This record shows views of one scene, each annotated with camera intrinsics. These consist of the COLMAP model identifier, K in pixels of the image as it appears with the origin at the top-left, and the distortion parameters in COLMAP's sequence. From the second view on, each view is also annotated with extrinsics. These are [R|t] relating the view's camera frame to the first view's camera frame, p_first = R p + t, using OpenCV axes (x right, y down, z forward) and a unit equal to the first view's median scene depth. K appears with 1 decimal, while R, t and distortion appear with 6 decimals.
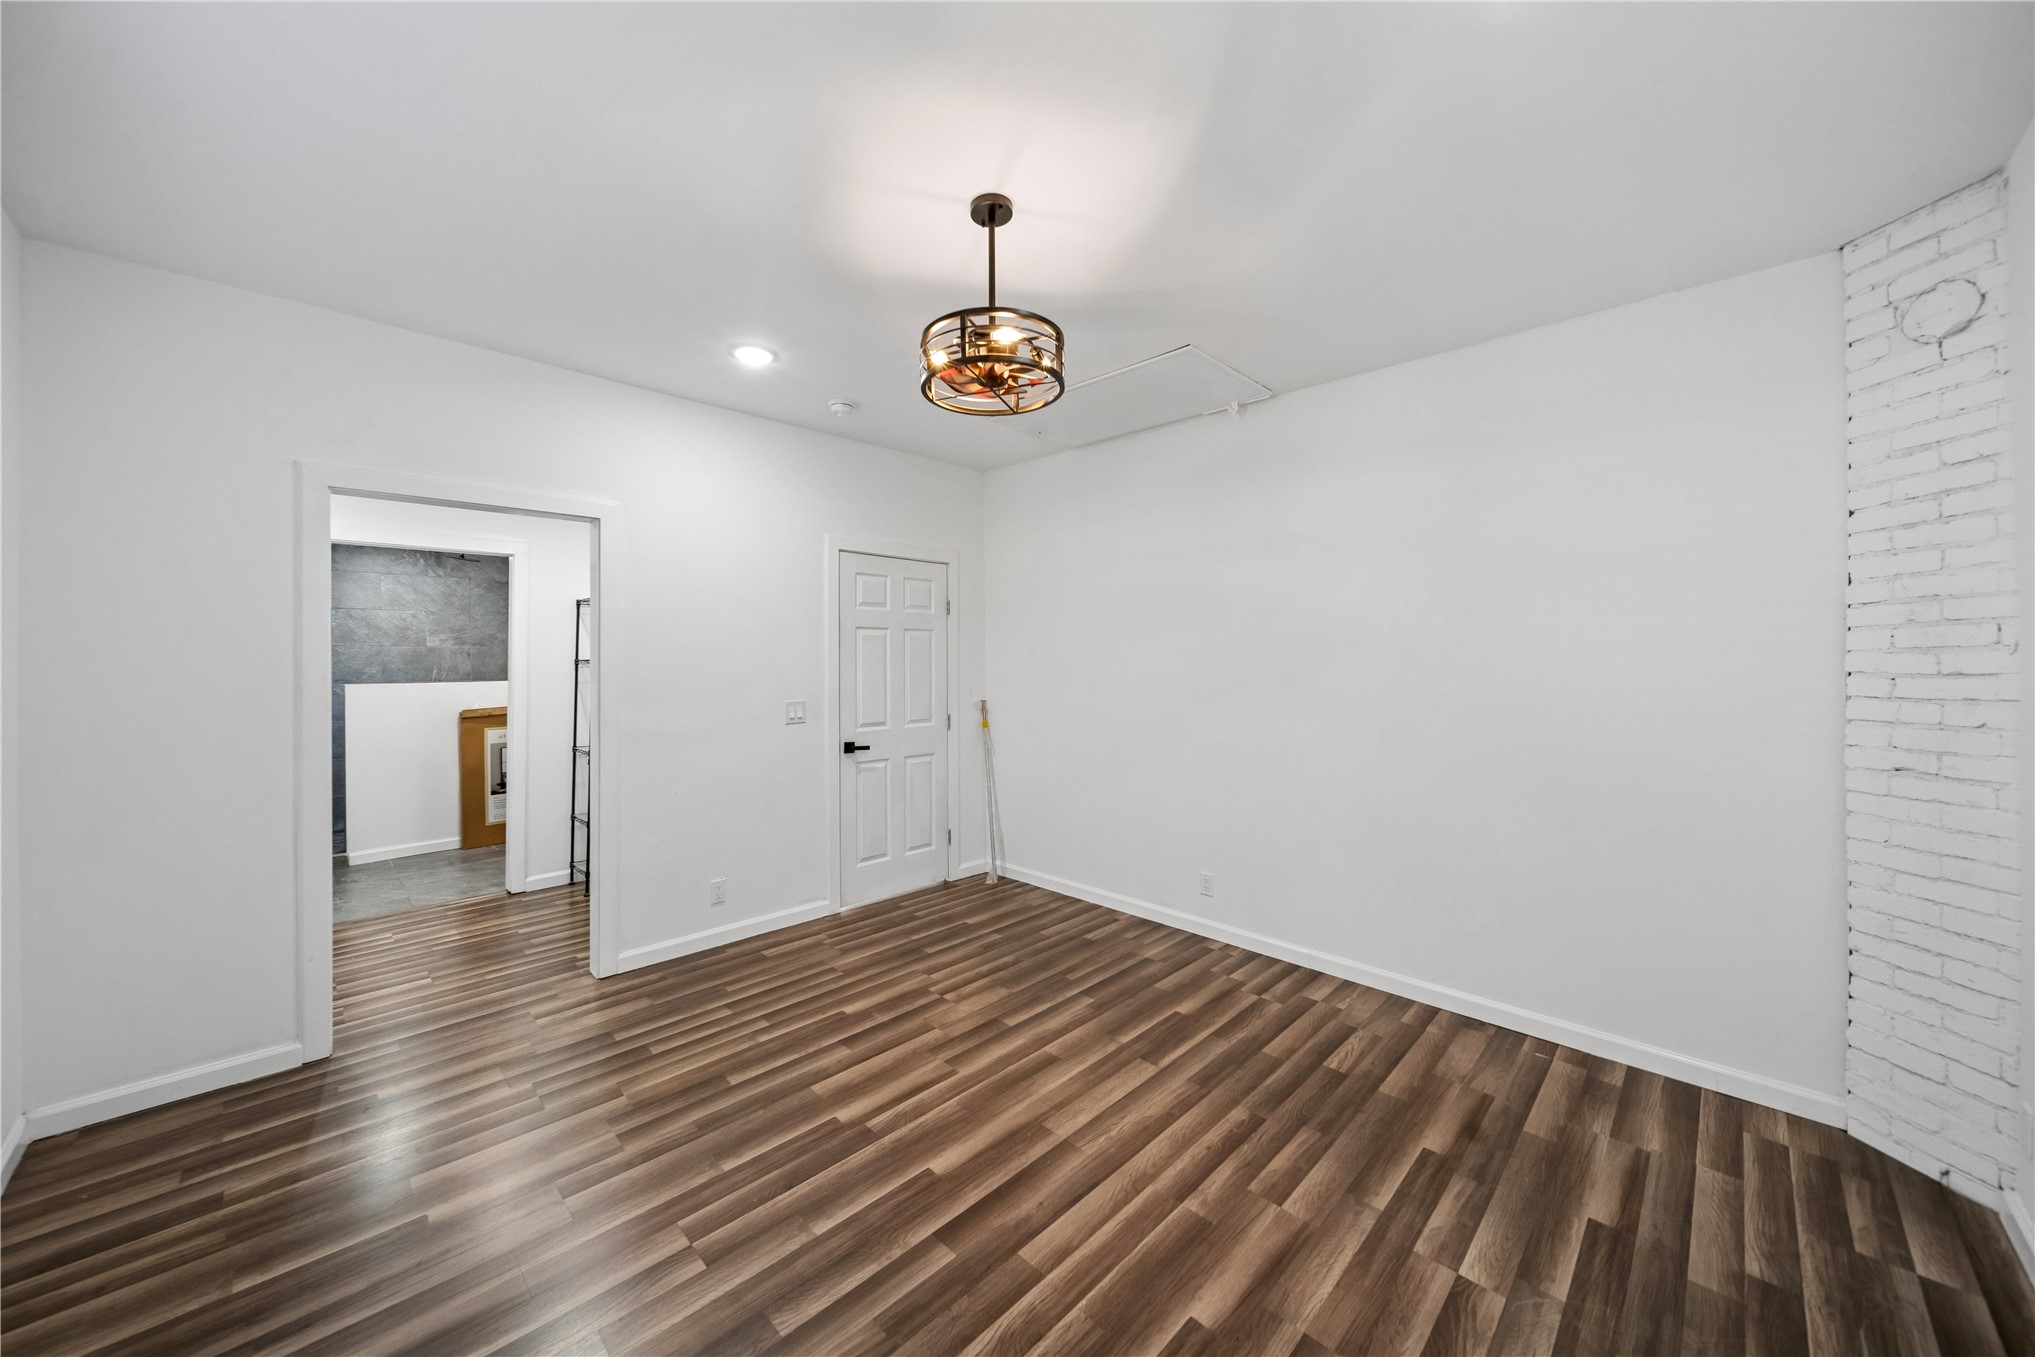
lens RADIAL K [[724.5, 0, 990.5], [0, 724.5, 653.0], [0, 0, 1]] dist [-0.001052, -0.000093]
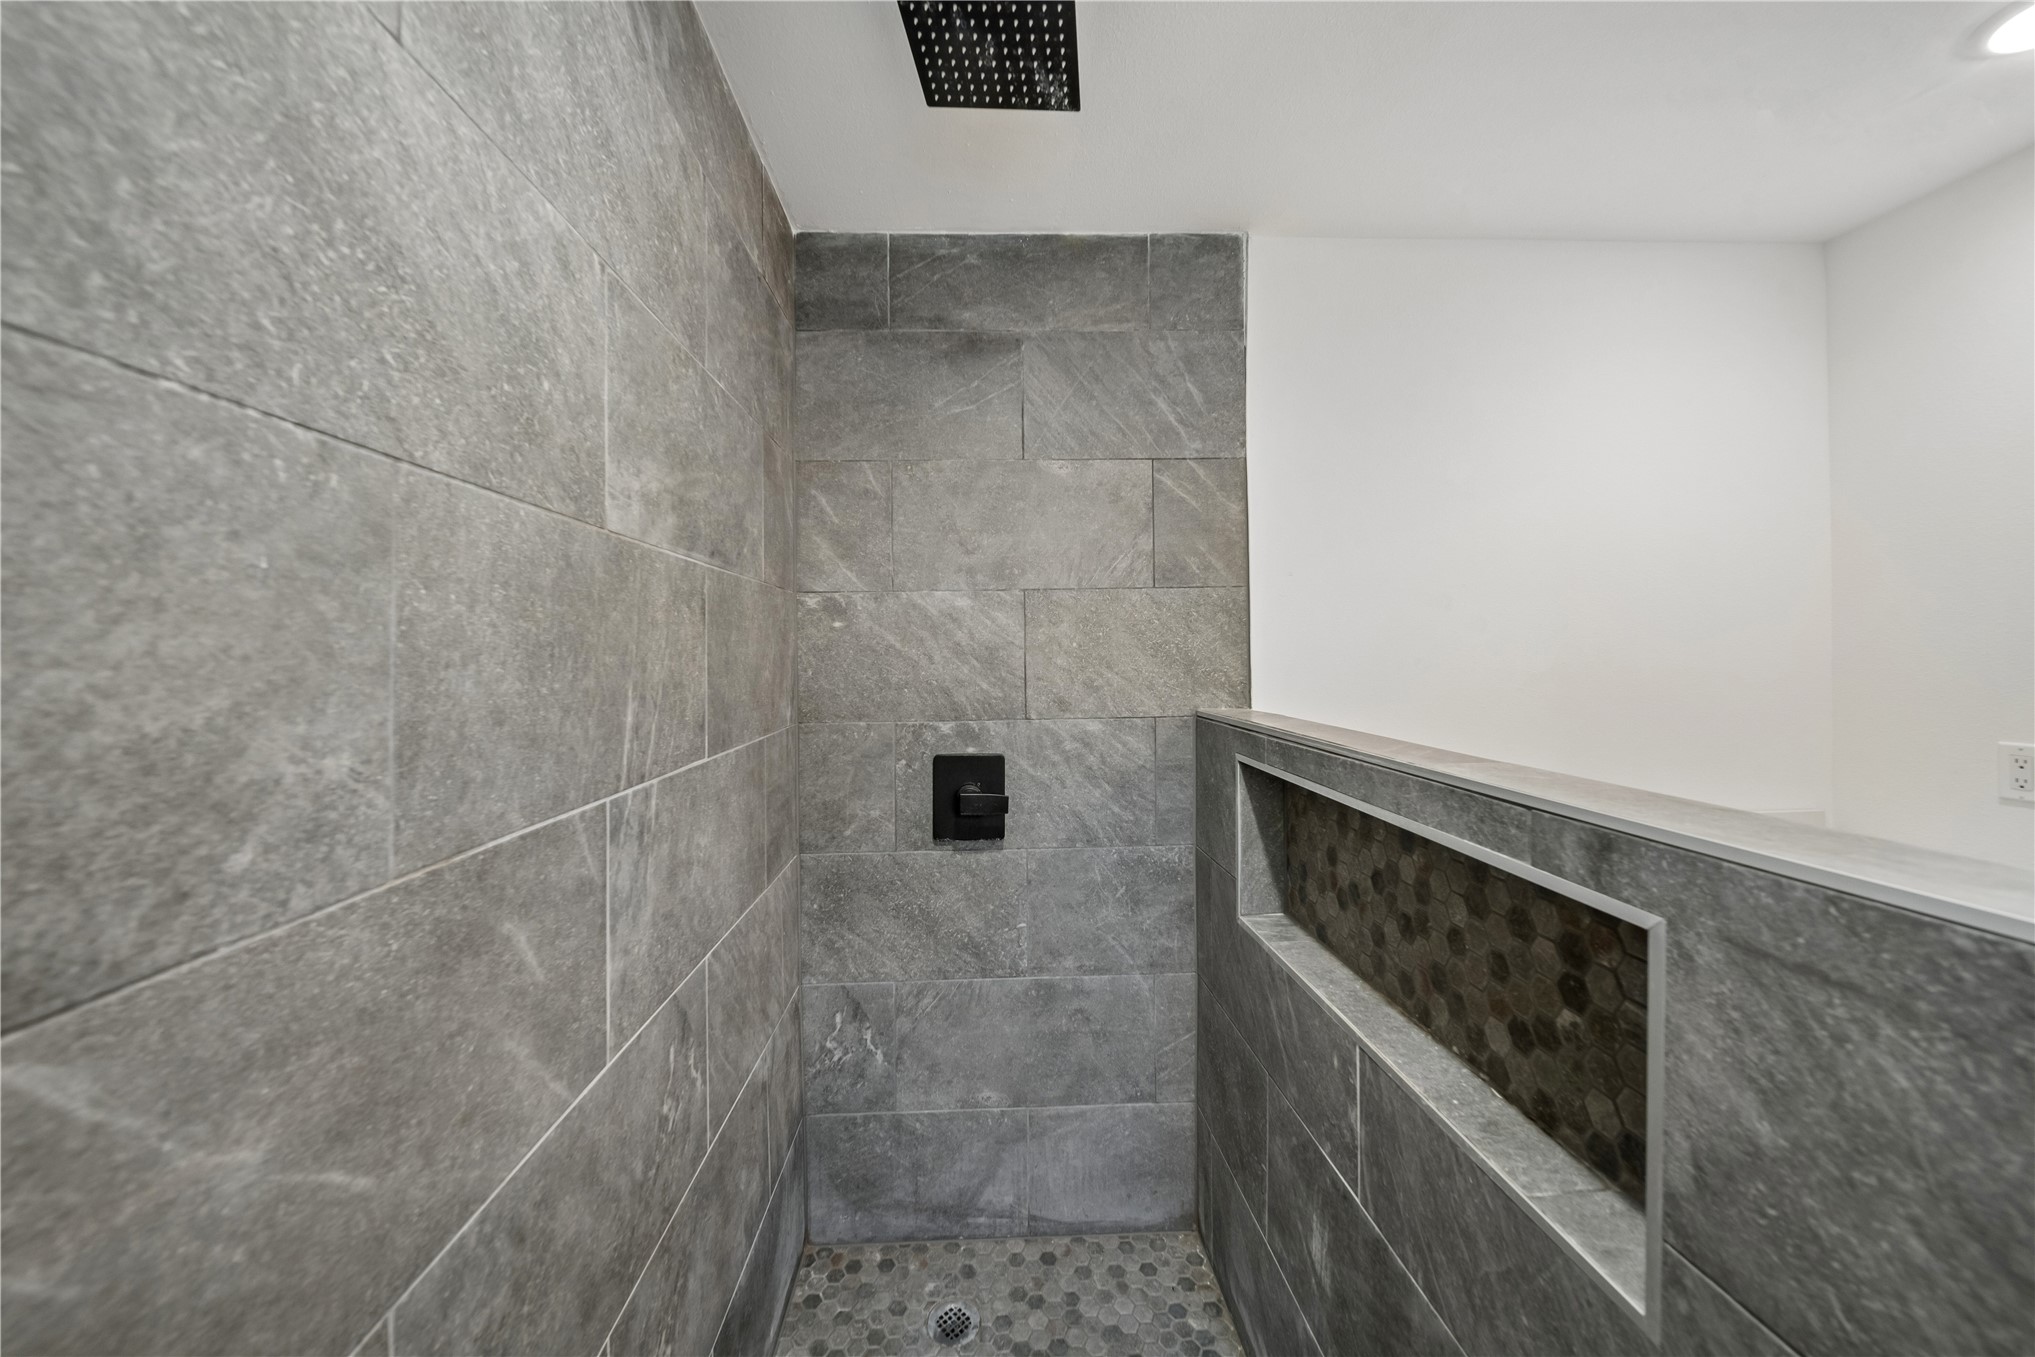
lens RADIAL K [[724.5, 0, 1005.1], [0, 724.5, 633.3], [0, 0, 1]] dist [-0.001052, -0.000093]
pose [[0.669572, 0.013345, 0.742627, -0.842135], [0.000014, 0.999838, -0.017980, 0.012609], [-0.742747, 0.012049, 0.669464, 0.871312]]
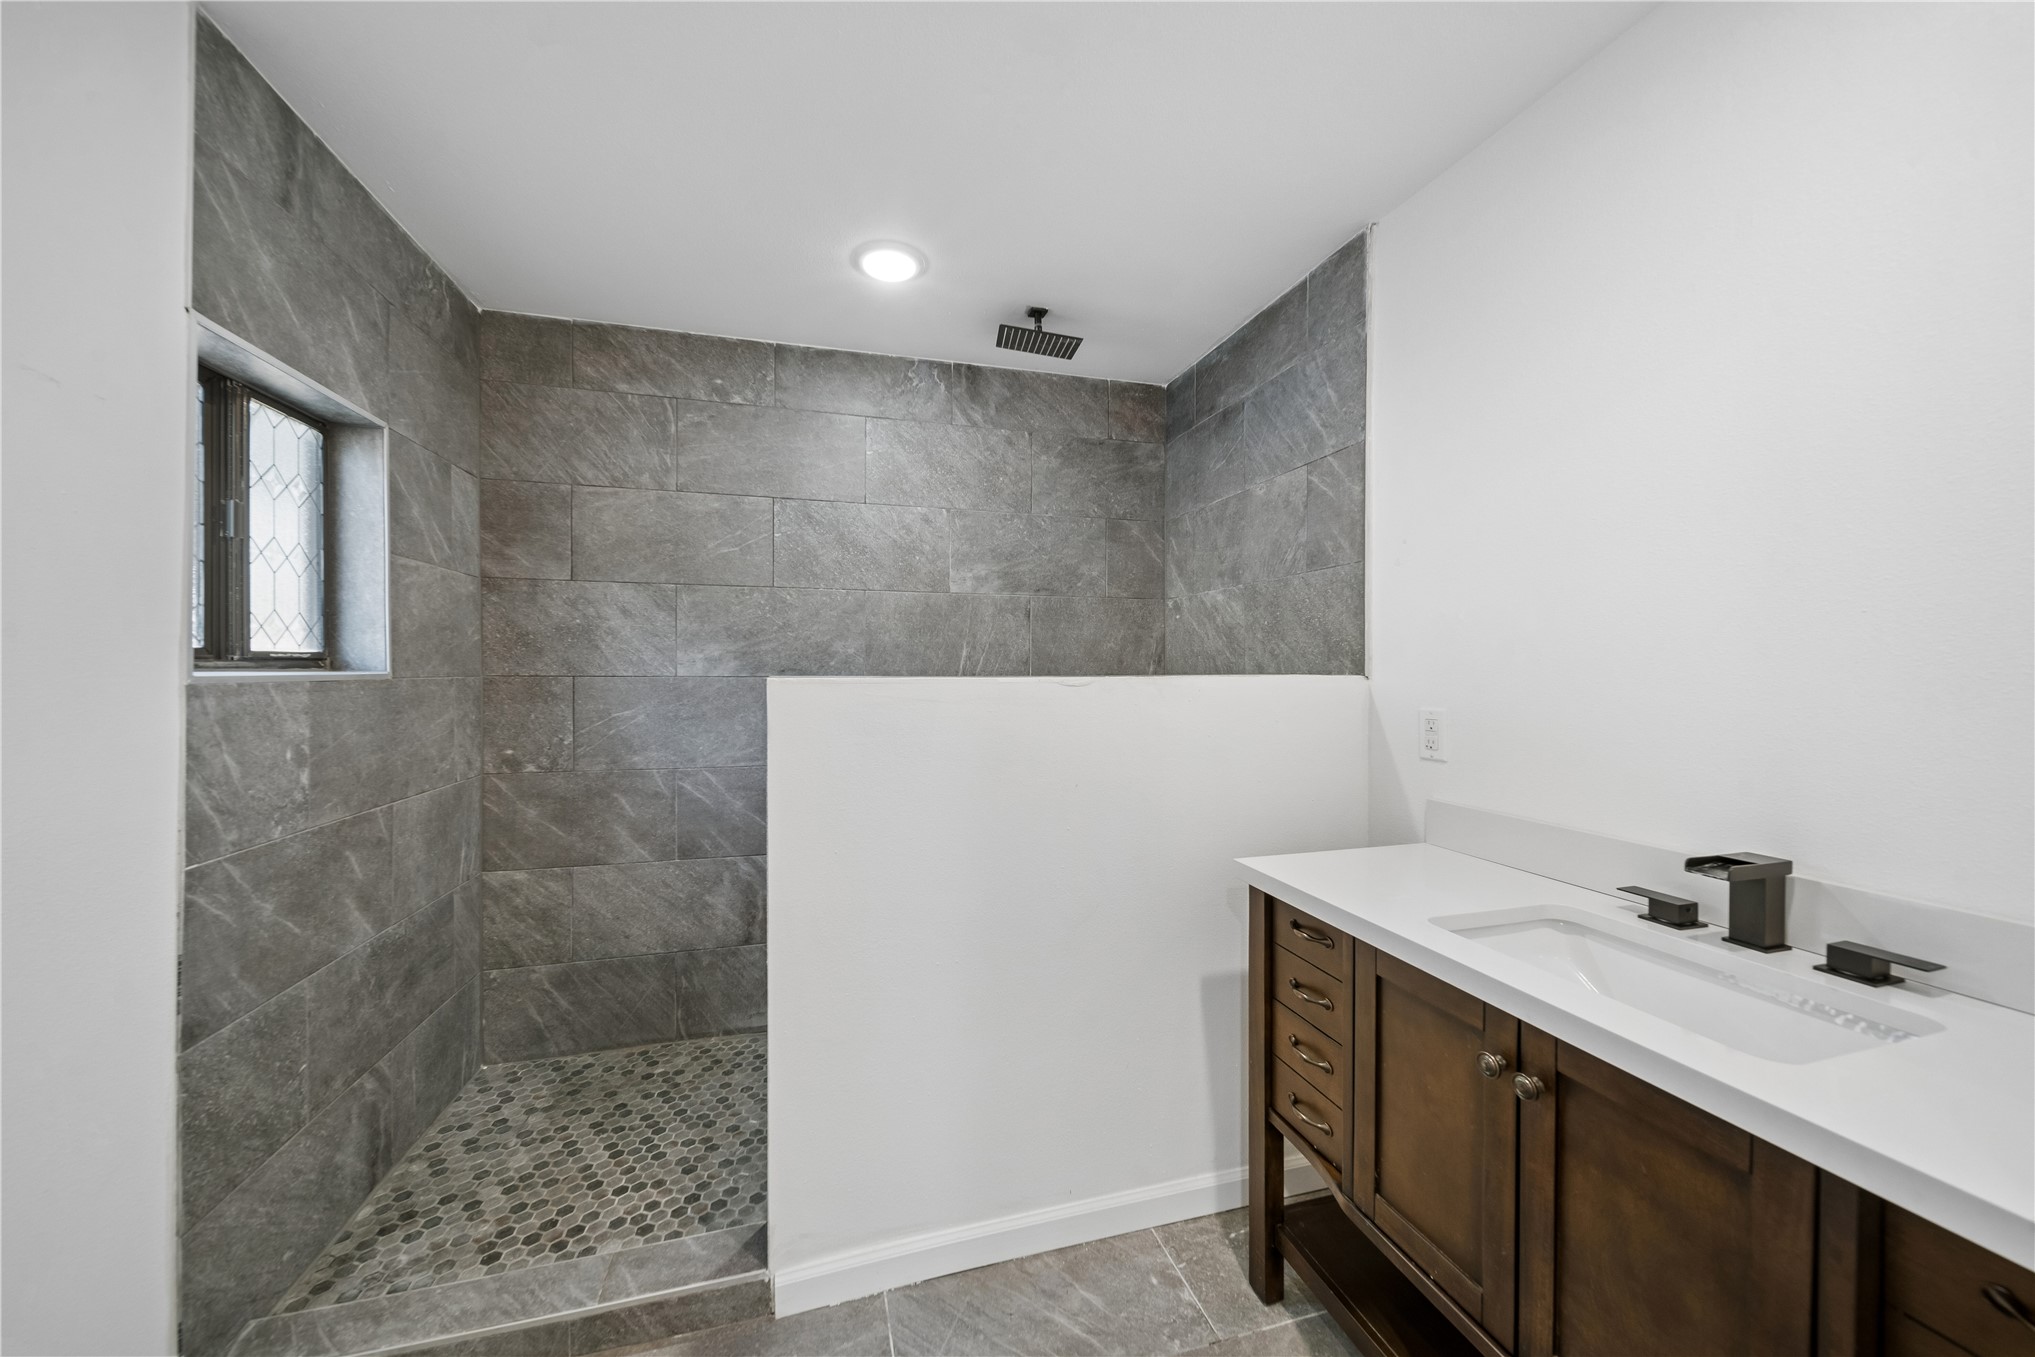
lens RADIAL K [[724.5, 0, 1018.2], [0, 724.5, 633.3], [0, 0, 1]] dist [-0.001052, -0.000093]
pose [[0.882542, -0.017372, -0.469913, -0.554406], [0.003142, 0.999513, -0.031051, 0.028308], [0.470223, 0.025927, 0.882167, 0.657275]]
